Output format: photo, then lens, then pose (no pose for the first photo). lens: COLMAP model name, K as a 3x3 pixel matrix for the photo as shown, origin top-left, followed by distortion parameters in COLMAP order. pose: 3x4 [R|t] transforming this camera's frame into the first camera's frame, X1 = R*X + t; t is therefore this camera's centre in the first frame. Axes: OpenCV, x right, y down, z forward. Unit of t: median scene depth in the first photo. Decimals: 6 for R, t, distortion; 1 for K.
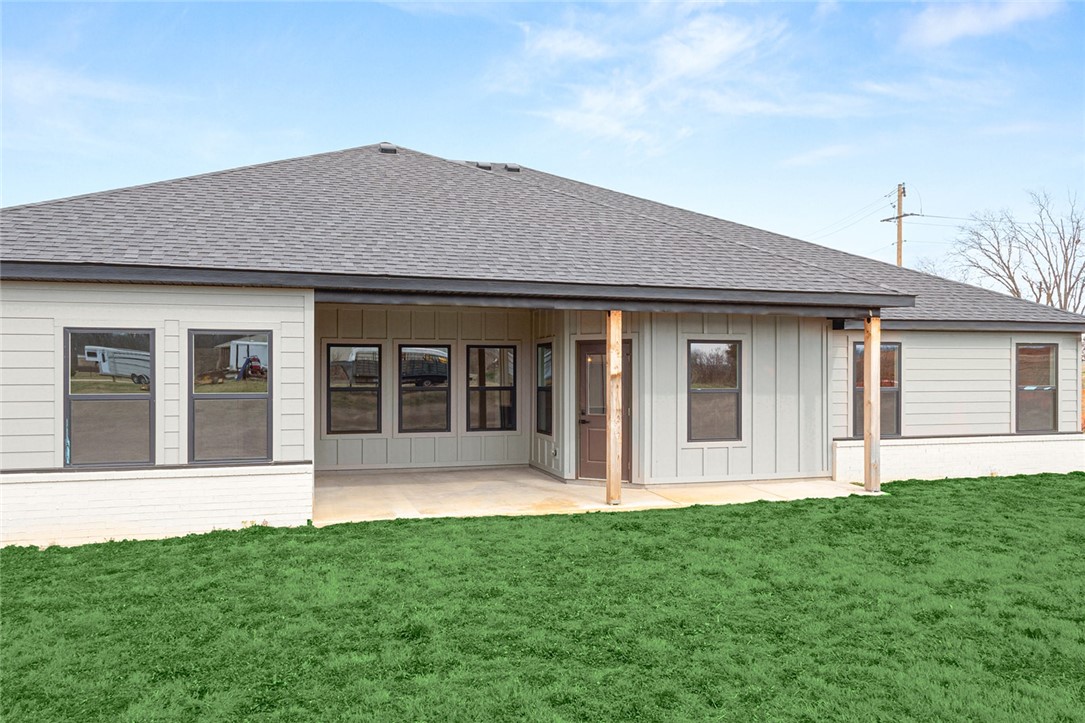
lens RADIAL K [[805.6, 0, 542.3], [0, 805.6, 334.4], [0, 0, 1]] dist [0.000035, 0.000740]
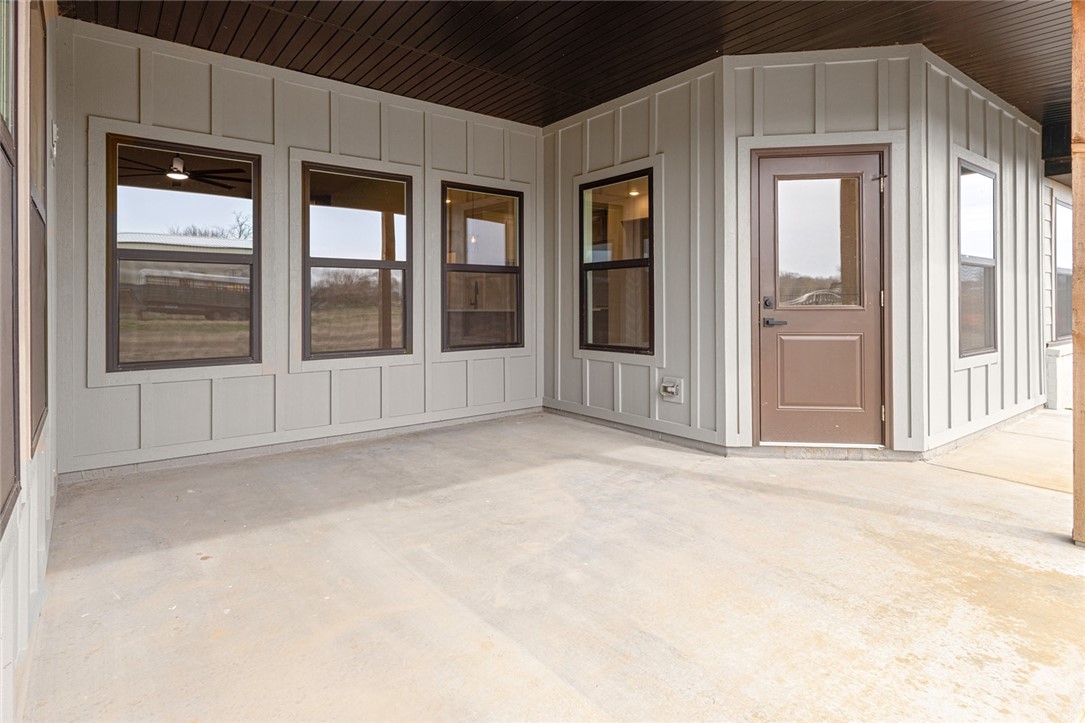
lens RADIAL K [[586.5, 0, 543.7], [0, 586.5, 298.3], [0, 0, 1]] dist [0.001905, 0.000317]
pose [[0.930176, 0.003178, 0.367101, -0.175025], [-0.015352, 0.999425, 0.030247, 0.077401], [-0.366794, -0.033771, 0.929689, 0.658480]]
